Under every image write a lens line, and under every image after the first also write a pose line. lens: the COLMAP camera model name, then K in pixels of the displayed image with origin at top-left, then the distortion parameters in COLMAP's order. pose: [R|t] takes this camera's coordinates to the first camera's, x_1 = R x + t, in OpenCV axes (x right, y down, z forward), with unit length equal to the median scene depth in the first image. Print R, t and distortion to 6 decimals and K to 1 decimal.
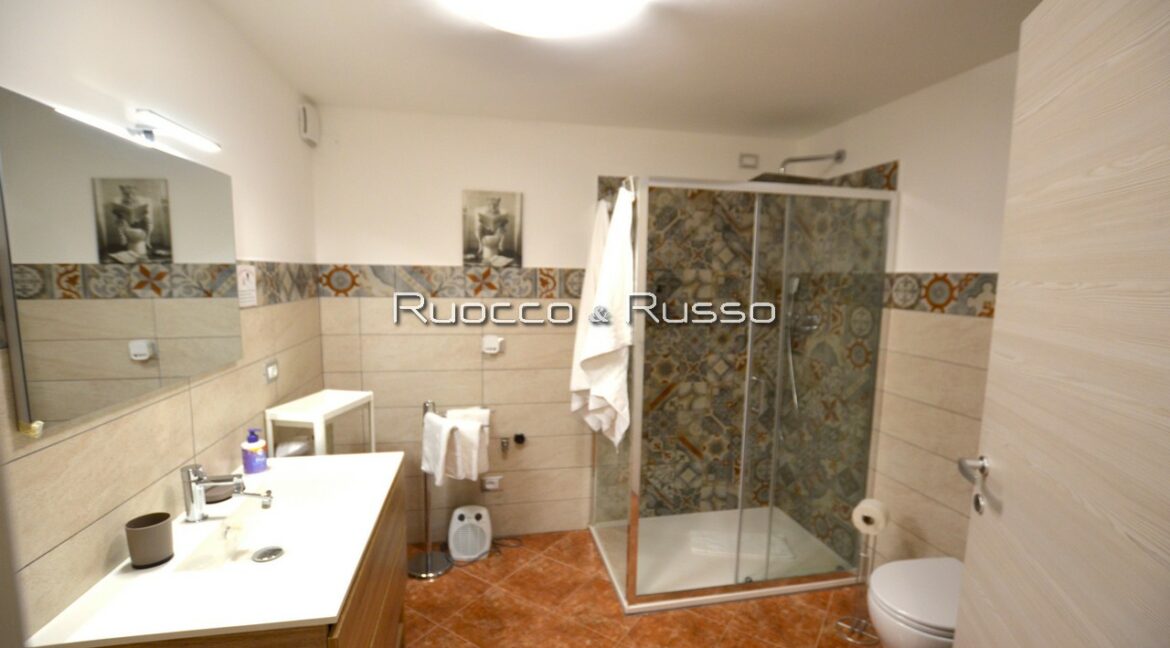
lens RADIAL K [[523.8, 0, 591.2], [0, 523.8, 333.2], [0, 0, 1]] dist [-0.002558, 0.001331]
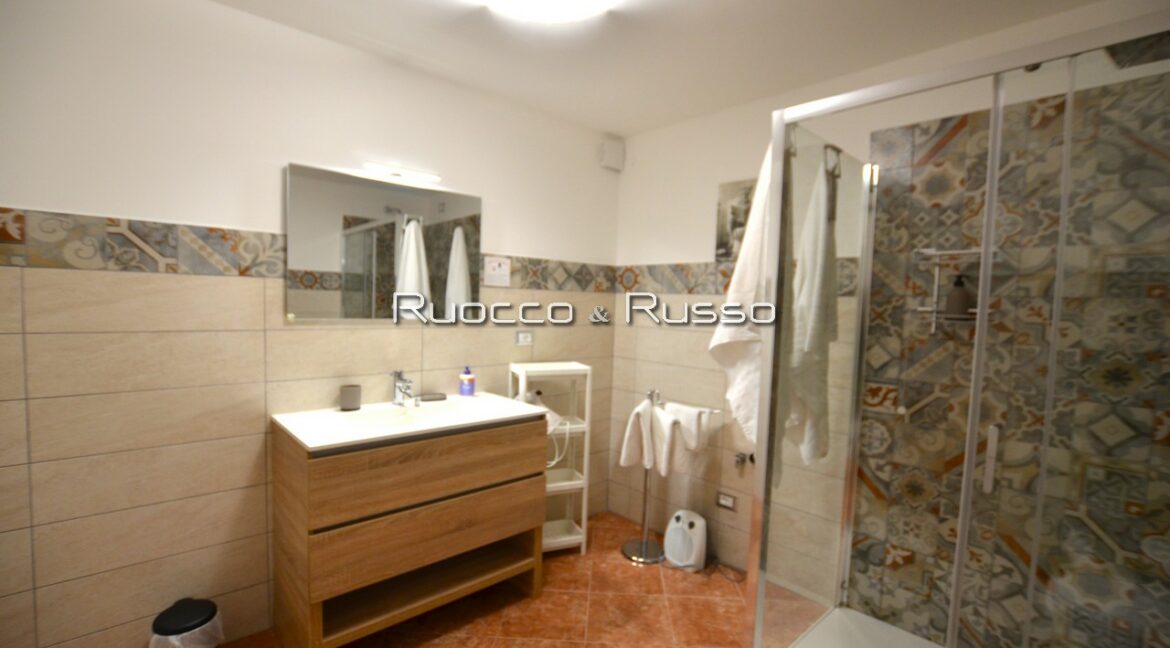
lens RADIAL K [[523.8, 0, 592.1], [0, 523.8, 326.0], [0, 0, 1]] dist [-0.002558, 0.001331]
pose [[0.522238, 0.039749, -0.851873, 0.465998], [-0.119288, 0.992497, -0.026818, 0.042935], [0.844416, 0.115624, 0.523062, 0.311755]]
